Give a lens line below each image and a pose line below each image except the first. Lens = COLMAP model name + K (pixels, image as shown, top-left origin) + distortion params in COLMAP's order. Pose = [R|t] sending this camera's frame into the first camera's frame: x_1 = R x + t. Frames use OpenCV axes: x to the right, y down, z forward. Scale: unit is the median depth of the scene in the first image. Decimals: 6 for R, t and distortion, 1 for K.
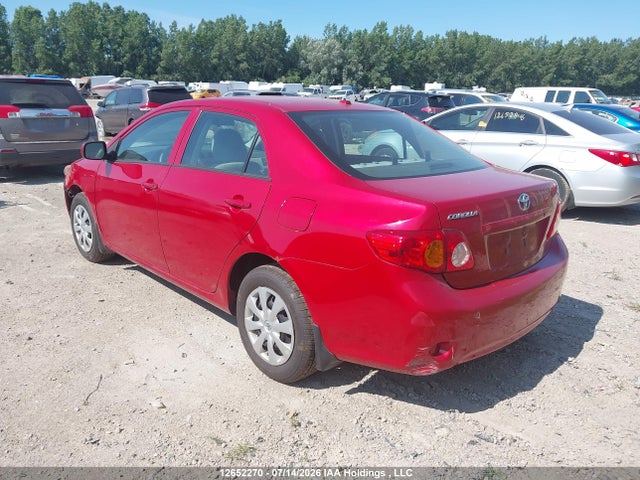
lens RADIAL K [[503.0, 0, 323.4], [0, 503.0, 239.9], [0, 0, 1]] dist [0.009397, -0.019804]
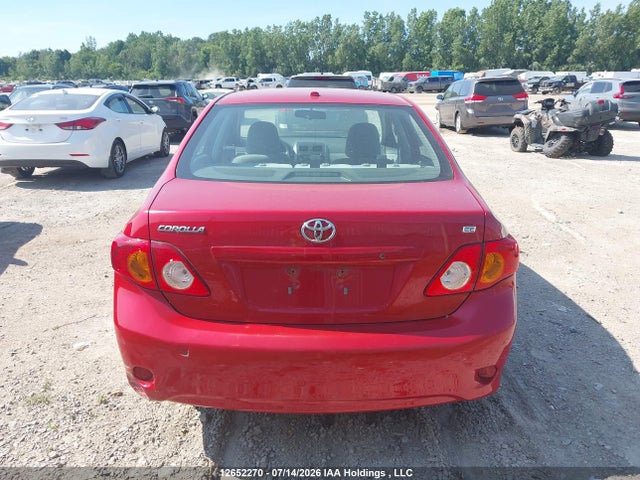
lens RADIAL K [[503.0, 0, 316.8], [0, 503.0, 244.5], [0, 0, 1]] dist [0.009397, -0.019804]
pose [[0.724170, 0.180862, -0.665483, 0.314188], [-0.166306, 0.982317, 0.085997, -0.041799], [0.669269, 0.048397, 0.741443, 0.169799]]
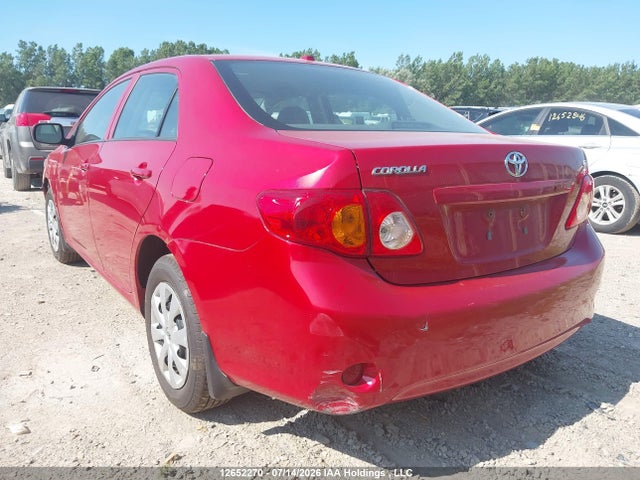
lens RADIAL K [[503.0, 0, 325.8], [0, 503.0, 238.8], [0, 0, 1]] dist [0.009397, -0.019804]
pose [[0.990297, 0.020933, -0.137381, 0.086586], [-0.029203, 0.997862, -0.058461, 0.025816], [0.135863, 0.061906, 0.988792, 0.108598]]
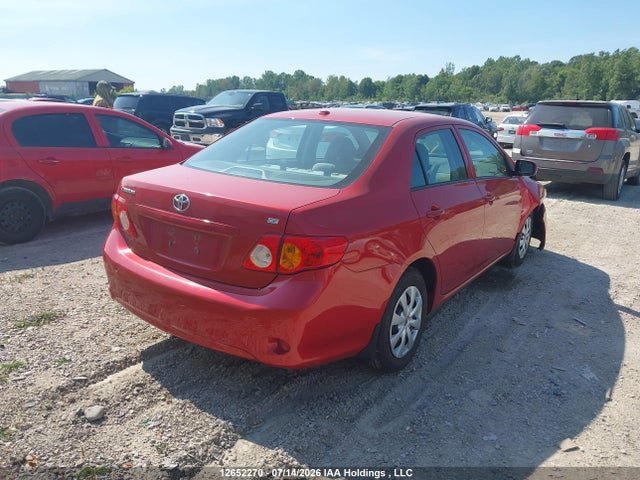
lens RADIAL K [[503.0, 0, 319.2], [0, 503.0, 242.6], [0, 0, 1]] dist [0.009397, -0.019804]
pose [[0.176020, 0.240017, -0.954677, 0.513733], [-0.288894, 0.939710, 0.182988, -0.094838], [0.941040, 0.243591, 0.234747, 0.375007]]
